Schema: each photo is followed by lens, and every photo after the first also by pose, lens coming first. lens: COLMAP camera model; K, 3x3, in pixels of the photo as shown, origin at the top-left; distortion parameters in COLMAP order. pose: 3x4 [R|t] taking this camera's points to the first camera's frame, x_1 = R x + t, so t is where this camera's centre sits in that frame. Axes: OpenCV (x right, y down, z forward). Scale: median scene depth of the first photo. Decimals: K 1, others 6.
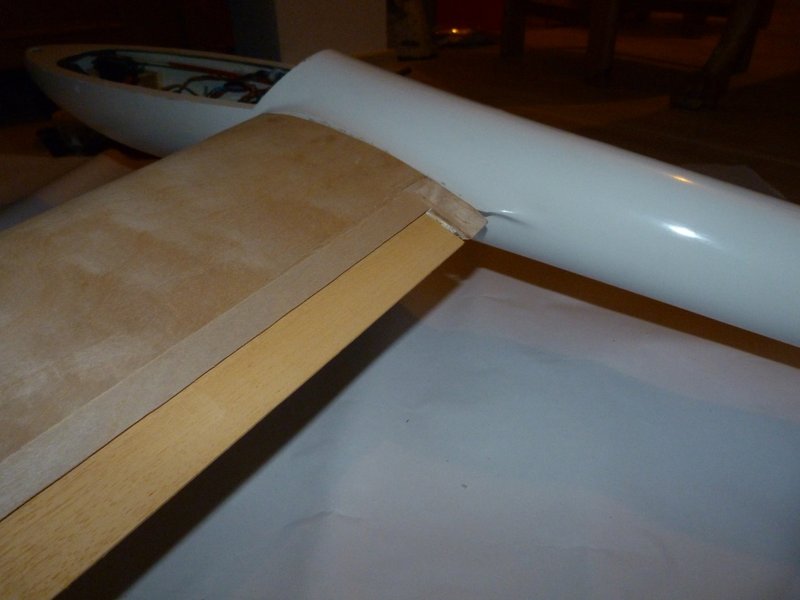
lens RADIAL K [[577.4, 0, 399.8], [0, 577.4, 299.1], [0, 0, 1]] dist [-0.002897, -0.004771]
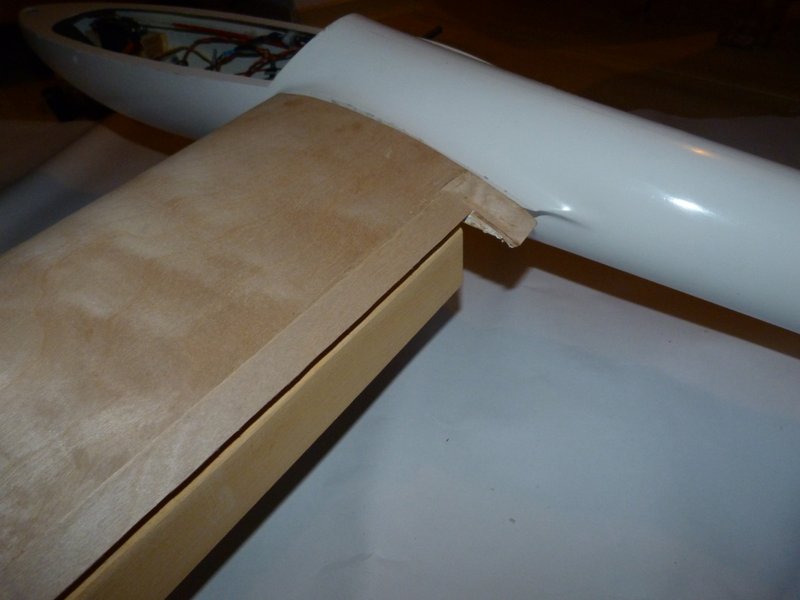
lens RADIAL K [[577.4, 0, 399.8], [0, 577.4, 301.4], [0, 0, 1]] dist [-0.002897, -0.004771]
pose [[0.999370, -0.011202, -0.033665, -0.031238], [0.014744, 0.994162, 0.106883, -0.117425], [0.032271, -0.107312, 0.993701, 0.107873]]
